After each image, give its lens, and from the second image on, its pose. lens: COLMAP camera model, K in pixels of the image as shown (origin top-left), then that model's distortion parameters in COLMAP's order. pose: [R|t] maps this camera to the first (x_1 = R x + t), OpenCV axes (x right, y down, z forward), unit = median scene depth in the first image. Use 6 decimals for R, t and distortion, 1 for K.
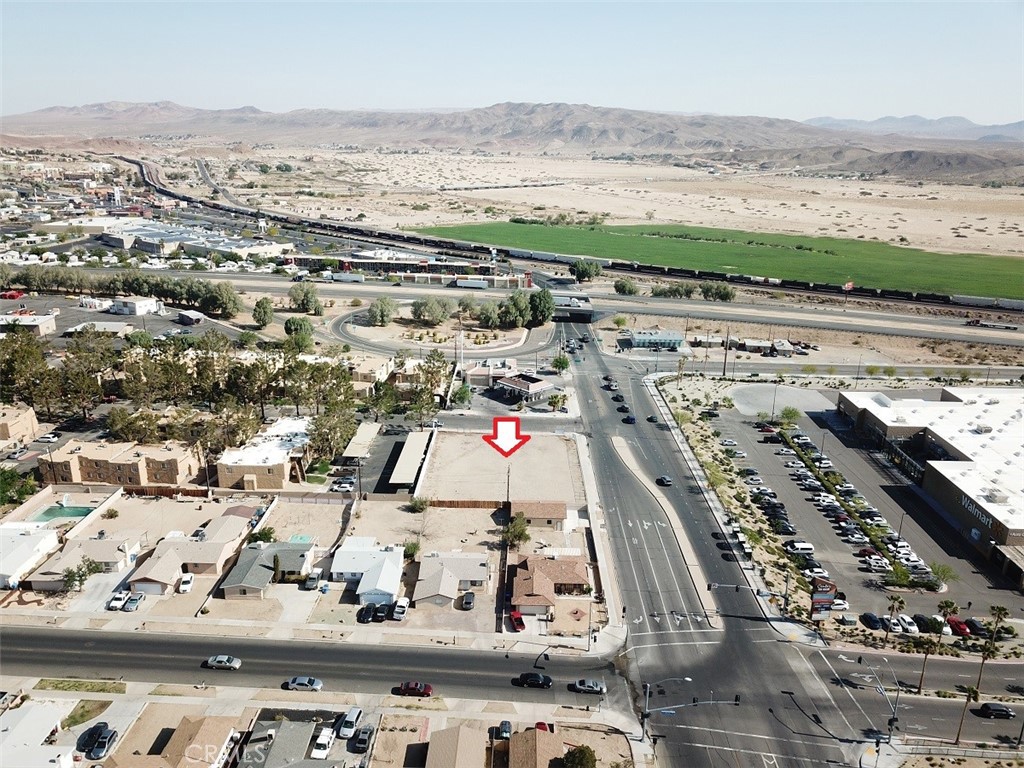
lens RADIAL K [[774.1, 0, 508.1], [0, 774.1, 384.2], [0, 0, 1]] dist [0.026898, -0.024183]
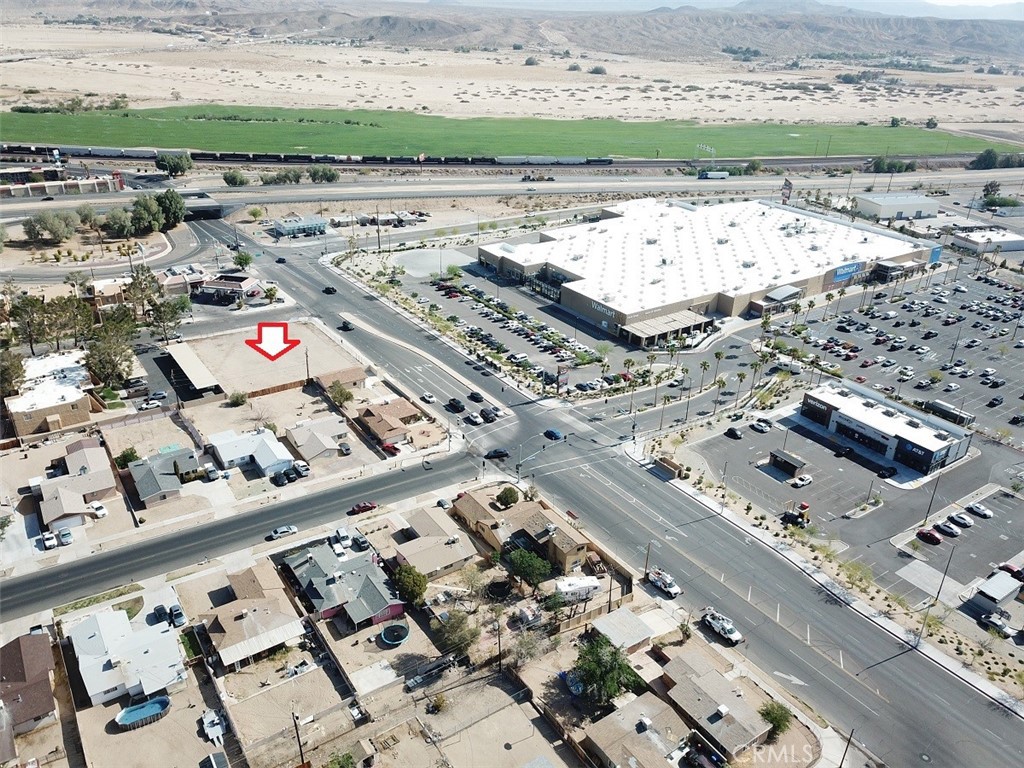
lens RADIAL K [[774.1, 0, 509.6], [0, 774.1, 391.9], [0, 0, 1]] dist [0.026898, -0.024183]
pose [[0.814248, -0.251853, 0.523040, -0.232397], [0.162757, 0.963894, 0.210758, -0.017632], [-0.557235, -0.086480, 0.825839, -0.096265]]
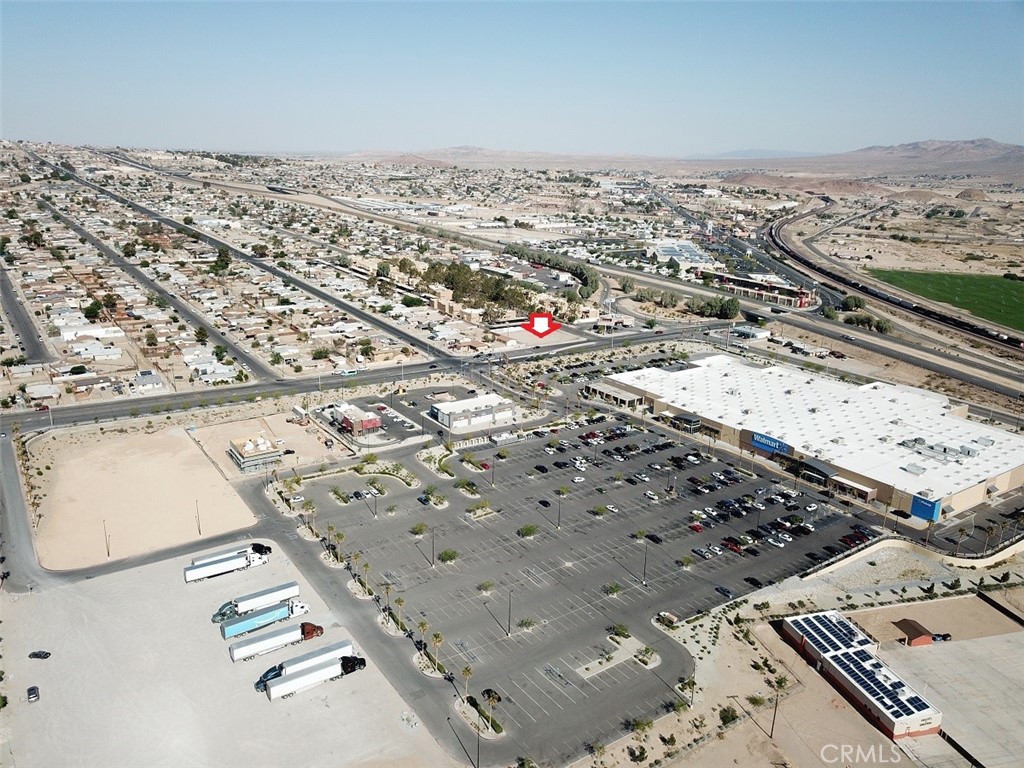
lens RADIAL K [[774.1, 0, 507.4], [0, 774.1, 380.6], [0, 0, 1]] dist [0.026898, -0.024183]
pose [[0.581402, 0.226397, -0.781483, 1.396902], [-0.261773, 0.961485, 0.083792, 0.041844], [0.770355, 0.155854, 0.618274, -0.457577]]
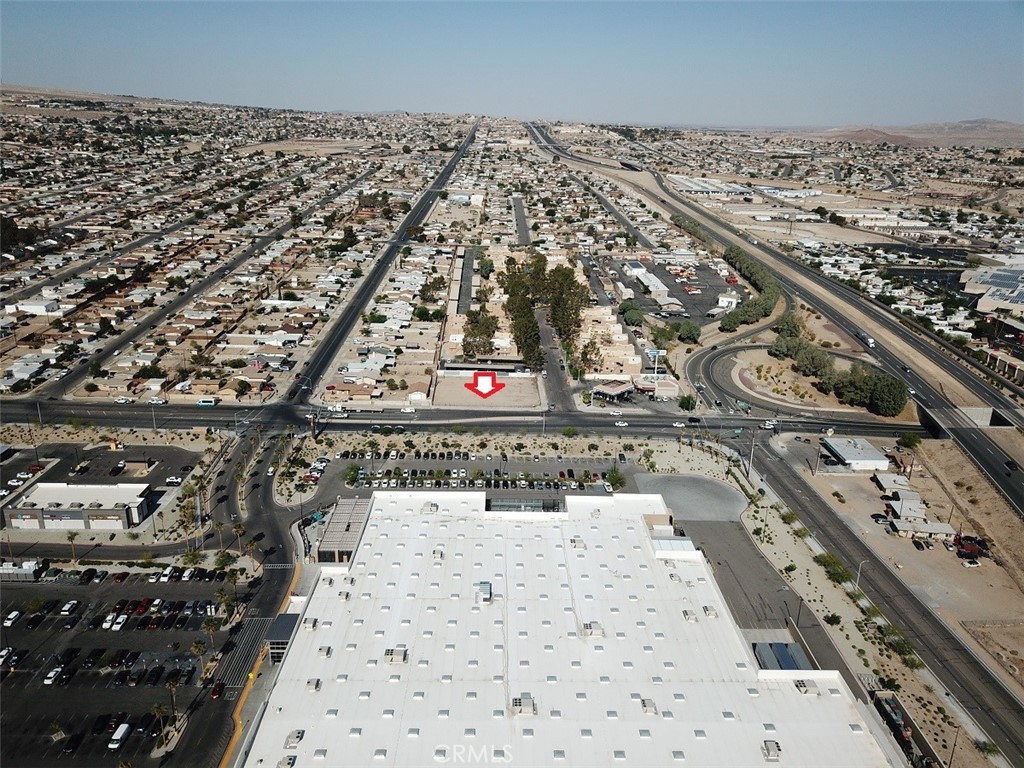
lens RADIAL K [[774.1, 0, 511.3], [0, 774.1, 387.9], [0, 0, 1]] dist [0.026898, -0.024183]
pose [[0.036562, 0.315483, -0.948227, 1.158749], [-0.325350, 0.900924, 0.287199, -0.293653], [0.944887, 0.298005, 0.135582, 0.569829]]
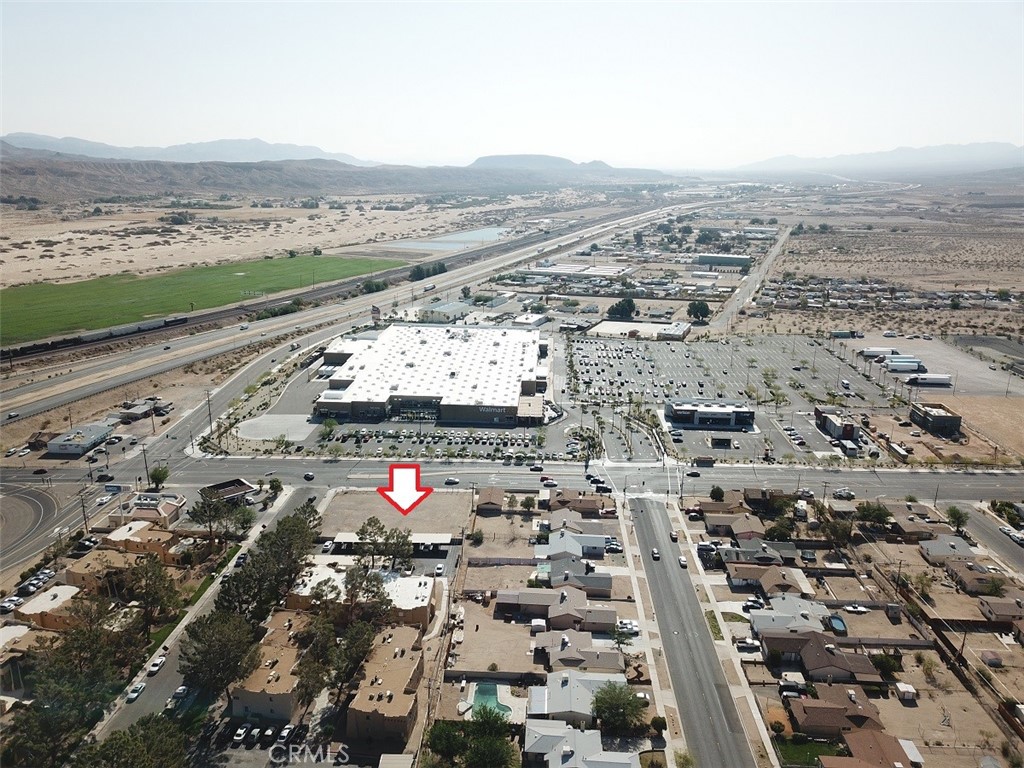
lens RADIAL K [[774.1, 0, 513.8], [0, 774.1, 384.2], [0, 0, 1]] dist [0.026898, -0.024183]
pose [[0.038573, -0.289820, 0.956303, -0.793642], [0.296951, 0.917106, 0.265963, -0.253541], [-0.954113, 0.273716, 0.121438, 0.422533]]
